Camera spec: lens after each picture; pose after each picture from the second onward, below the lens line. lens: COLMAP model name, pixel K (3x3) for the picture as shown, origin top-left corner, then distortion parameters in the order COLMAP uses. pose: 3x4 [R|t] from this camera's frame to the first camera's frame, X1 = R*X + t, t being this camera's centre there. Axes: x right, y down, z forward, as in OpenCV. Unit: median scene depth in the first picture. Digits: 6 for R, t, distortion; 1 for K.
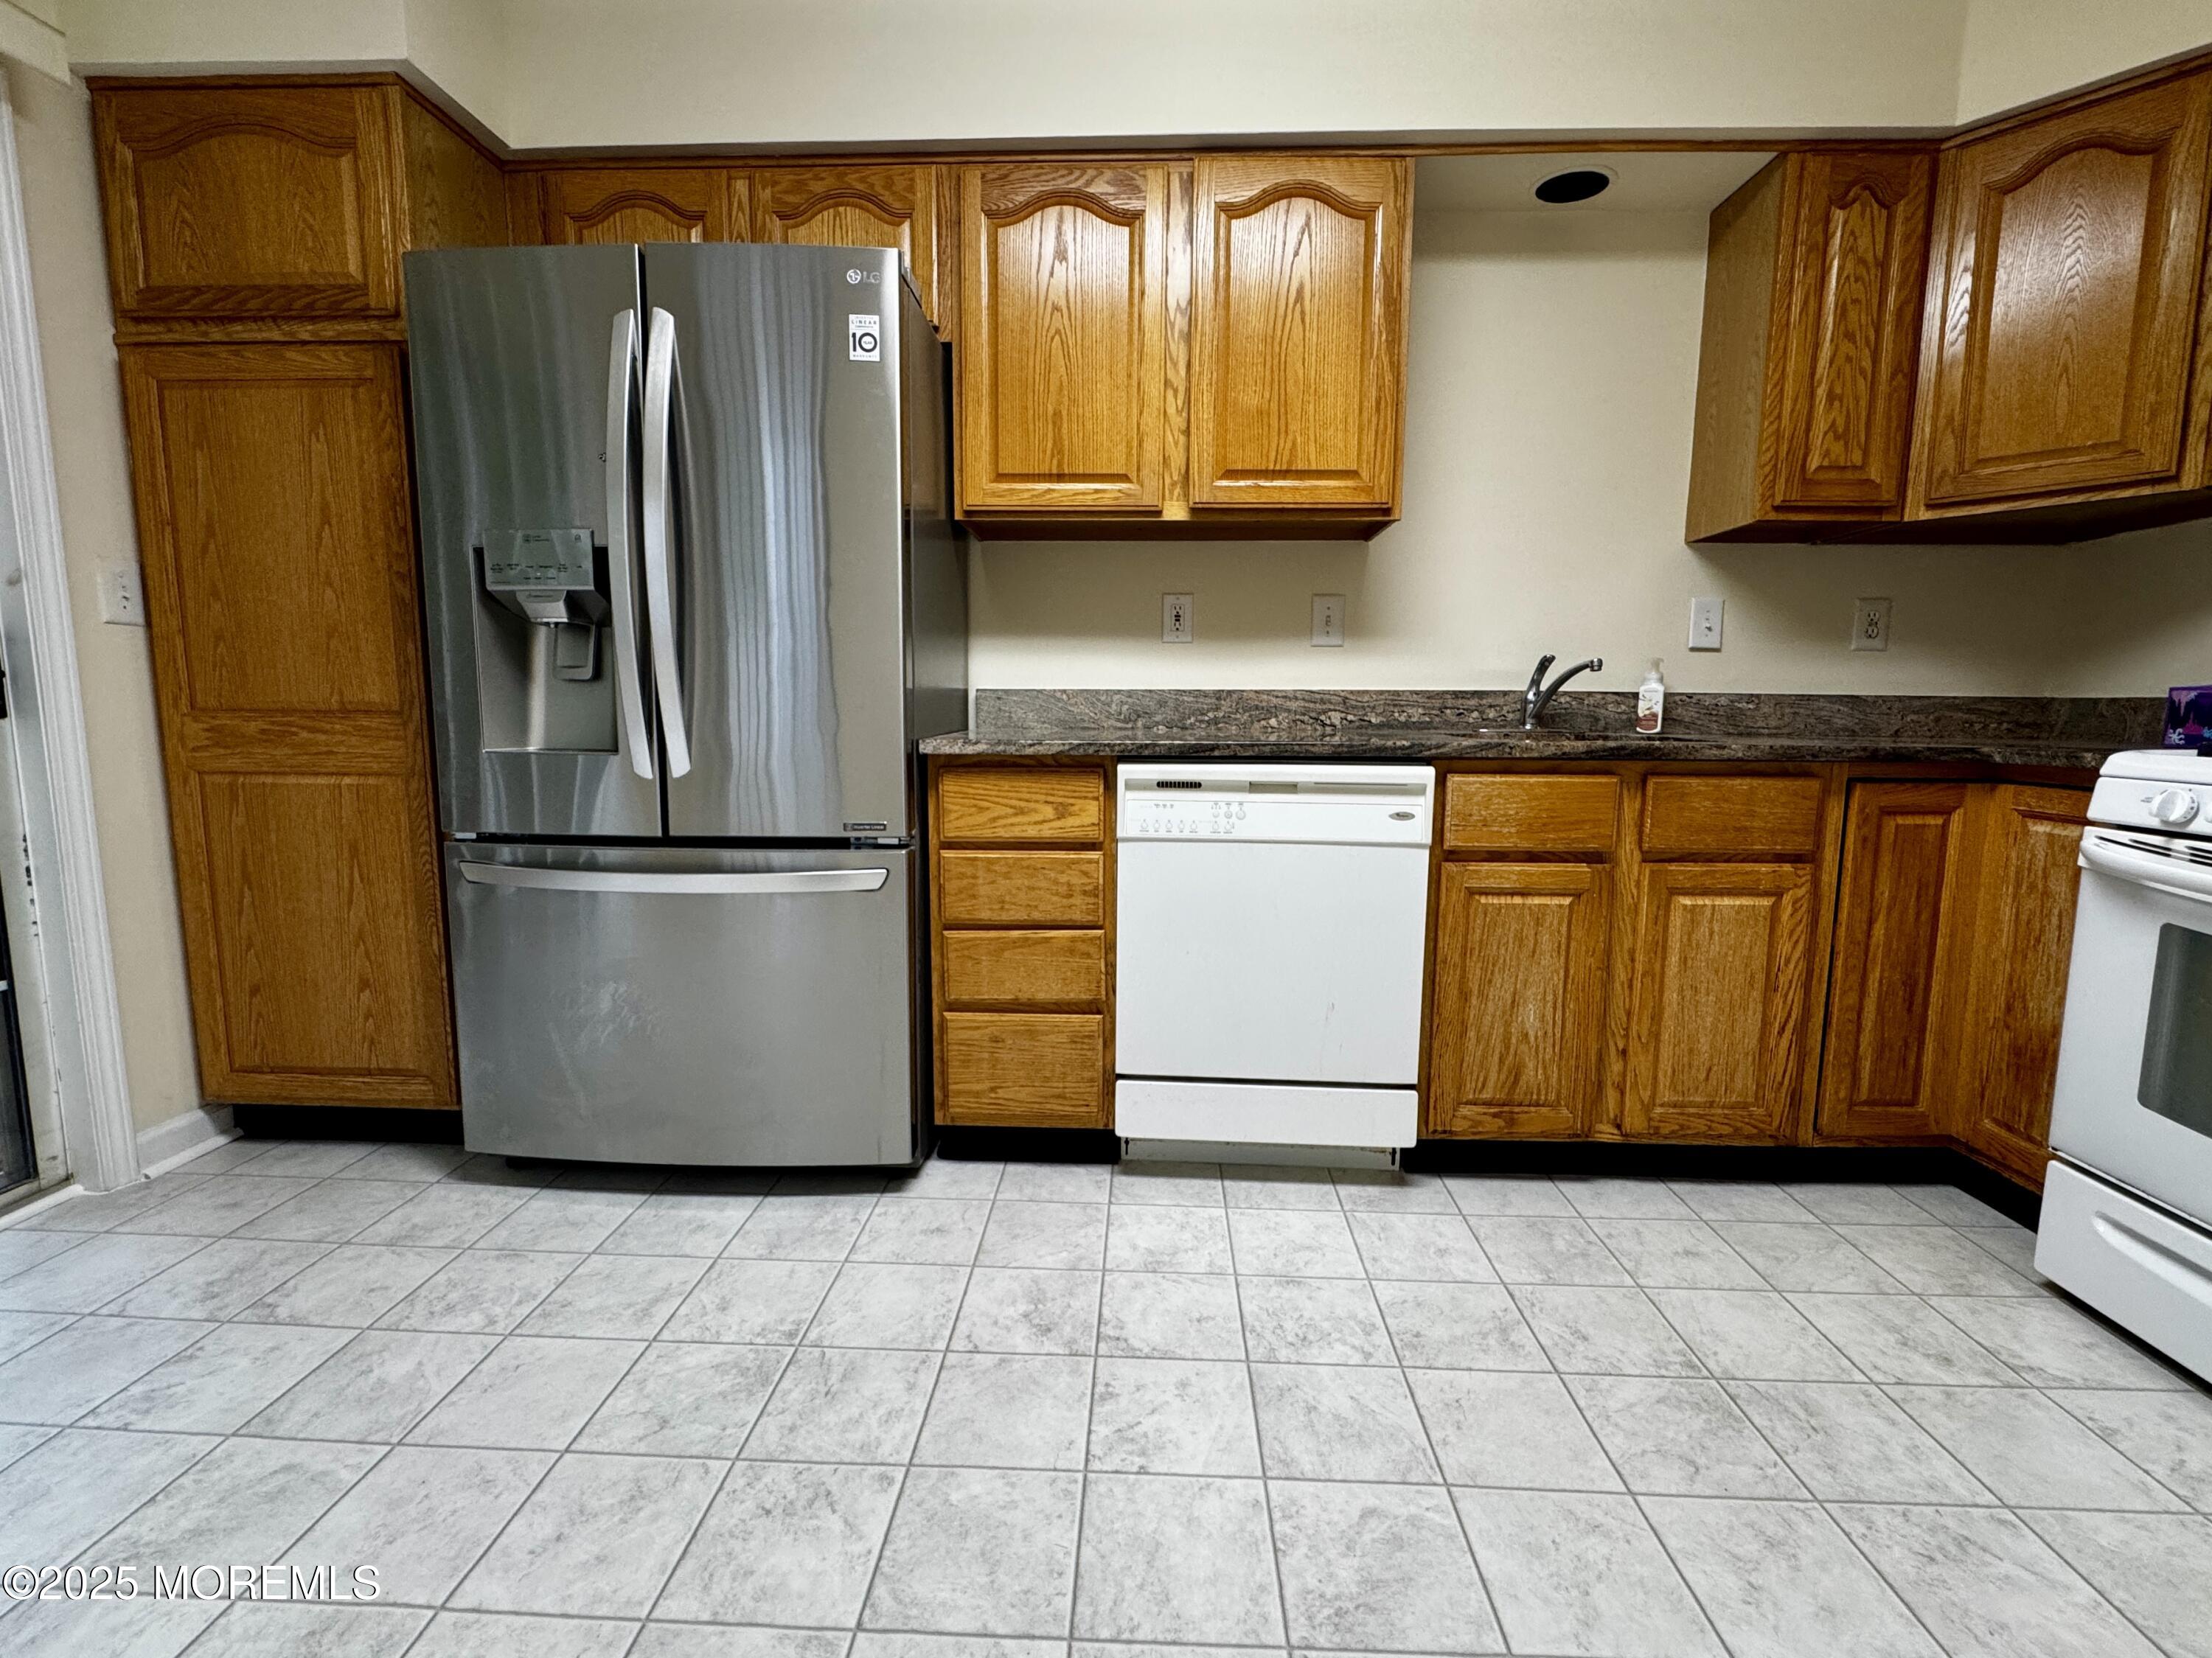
lens RADIAL K [[990.5, 0, 1114.6], [0, 990.5, 821.7], [0, 0, 1]] dist [-0.000592, -0.000747]
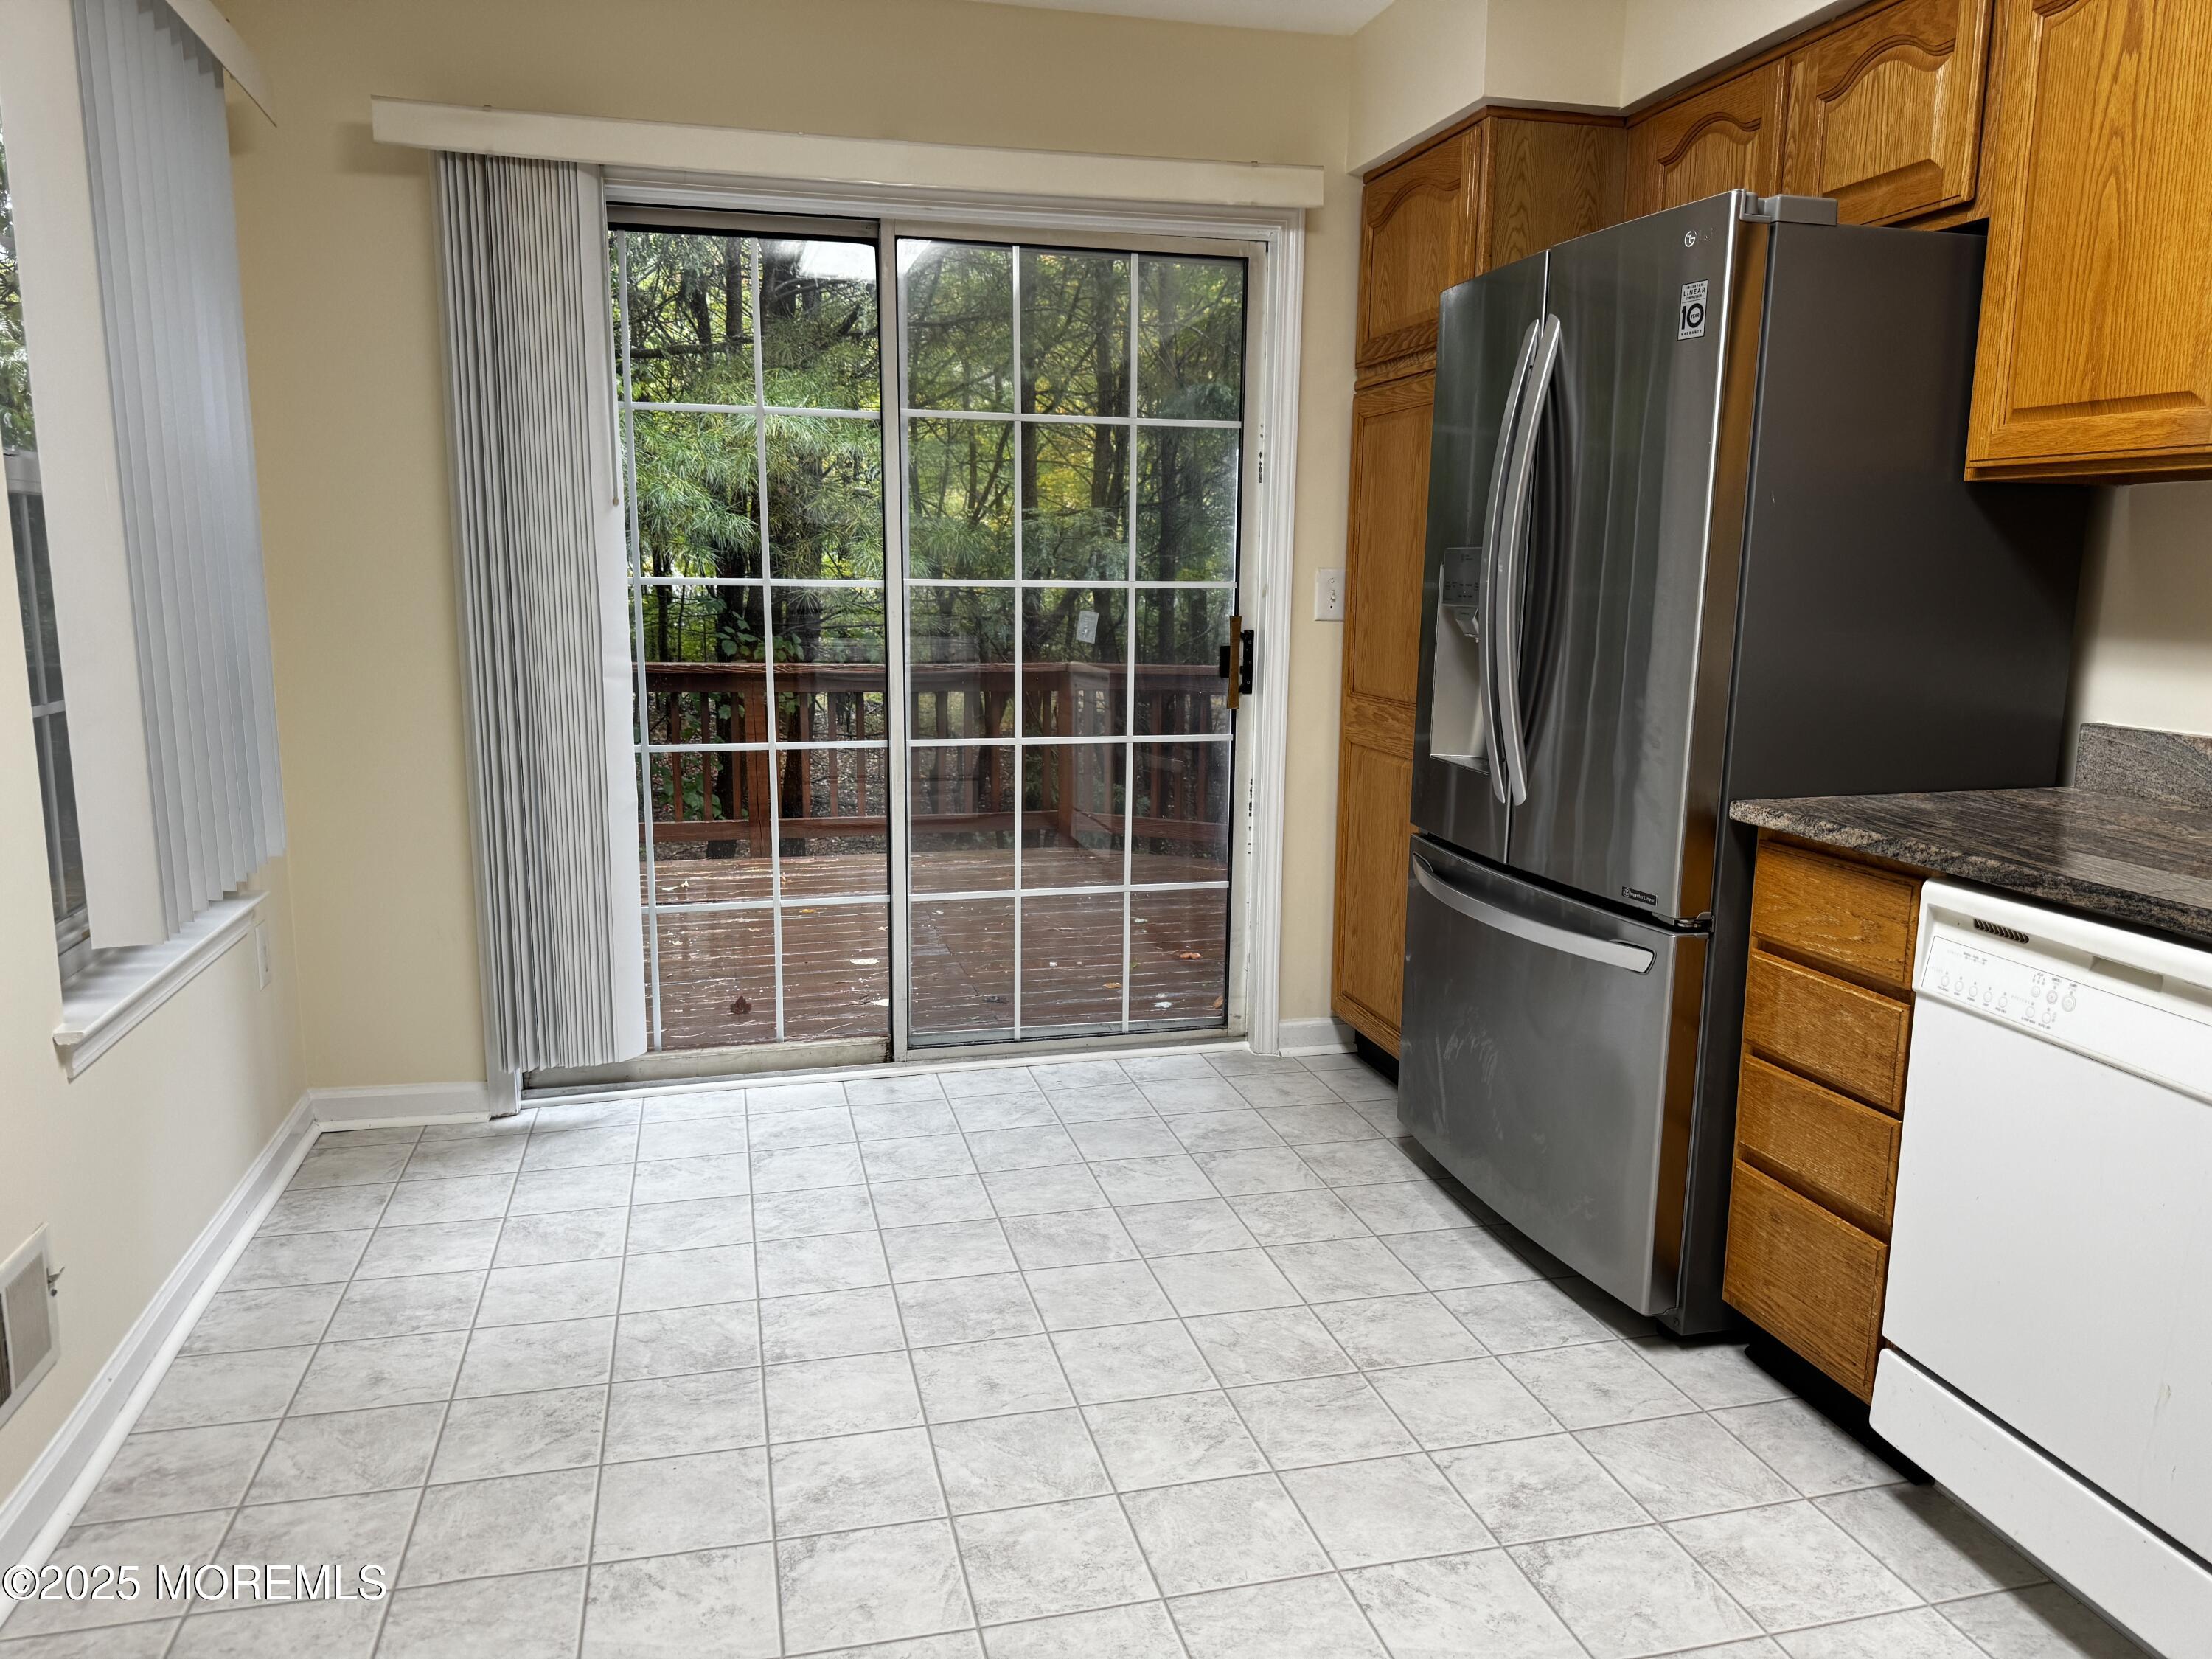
lens RADIAL K [[1567.3, 0, 1103.6], [0, 1567.3, 828.4], [0, 0, 1]] dist [0.025684, -0.035340]
pose [[0.284196, 0.157913, -0.945672, 0.817884], [-0.121507, 0.984322, 0.127851, -0.156605], [0.951036, 0.078571, 0.298928, 0.162428]]
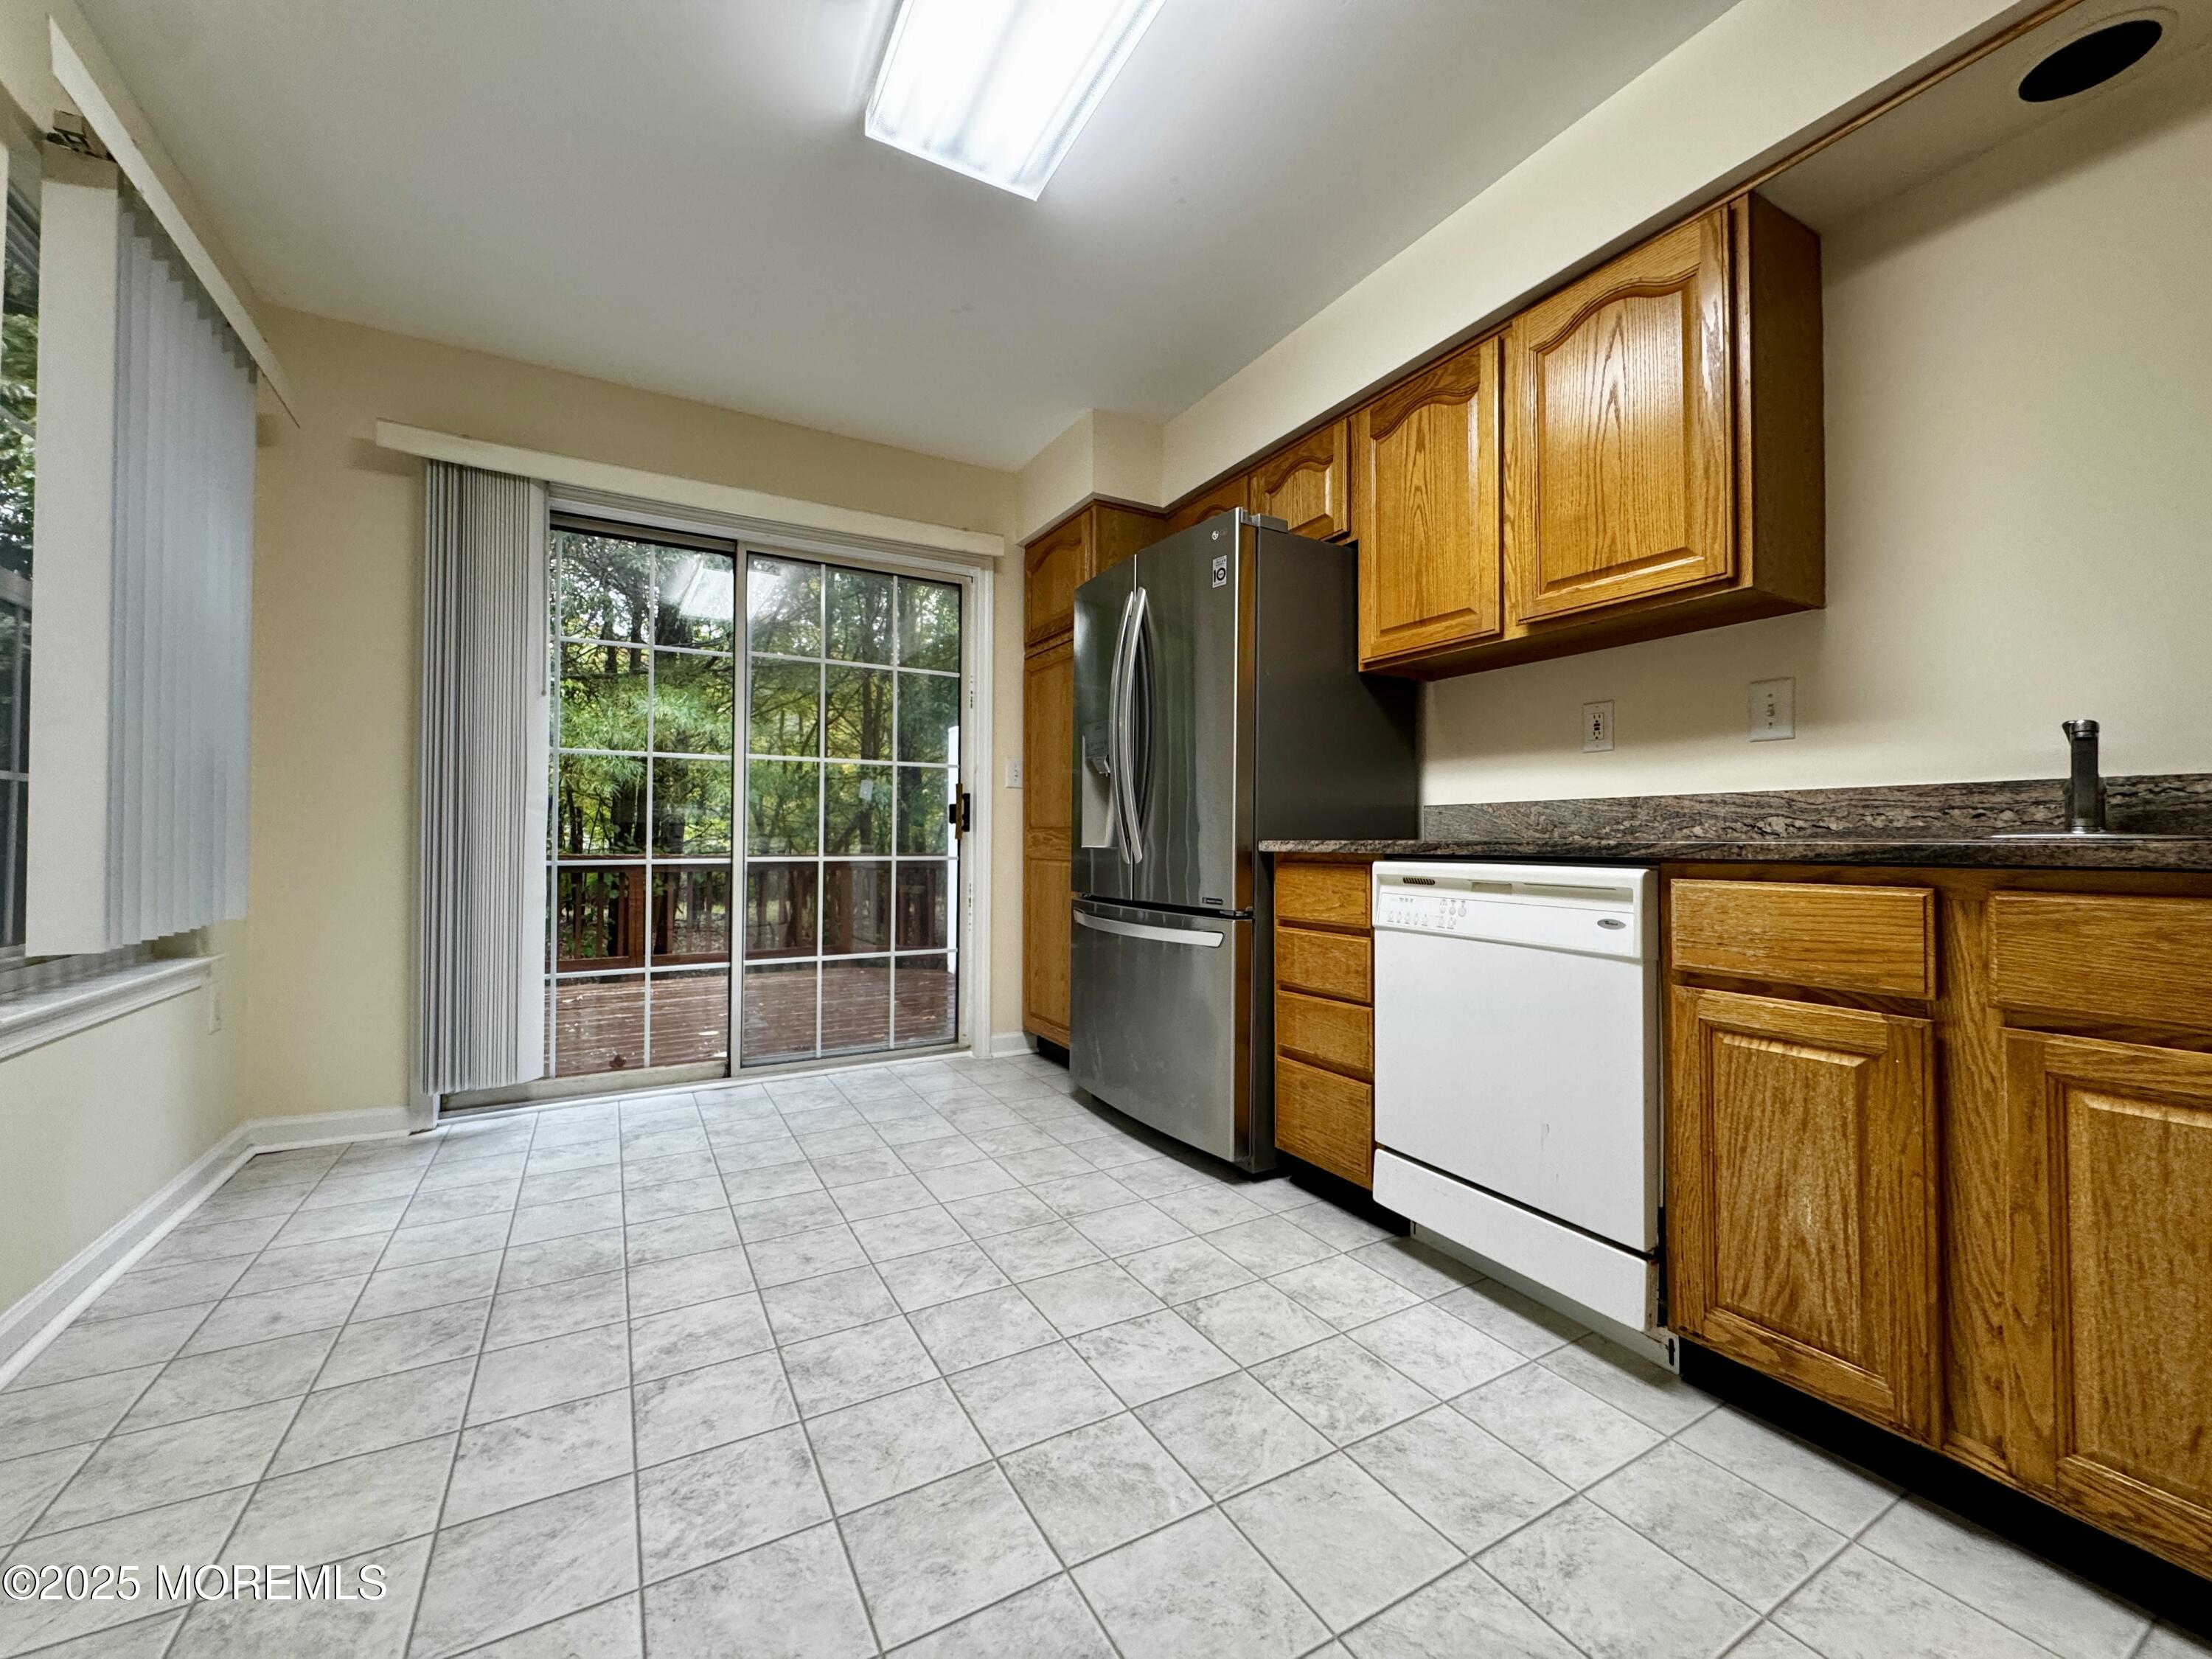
lens RADIAL K [[881.4, 0, 1108.1], [0, 881.4, 822.0], [0, 0, 1]] dist [-0.004162, 0.000463]
pose [[0.532391, -0.020710, -0.846245, 0.698647], [-0.101610, 0.990909, -0.088175, 0.018394], [0.840378, 0.132931, 0.525447, 0.188593]]
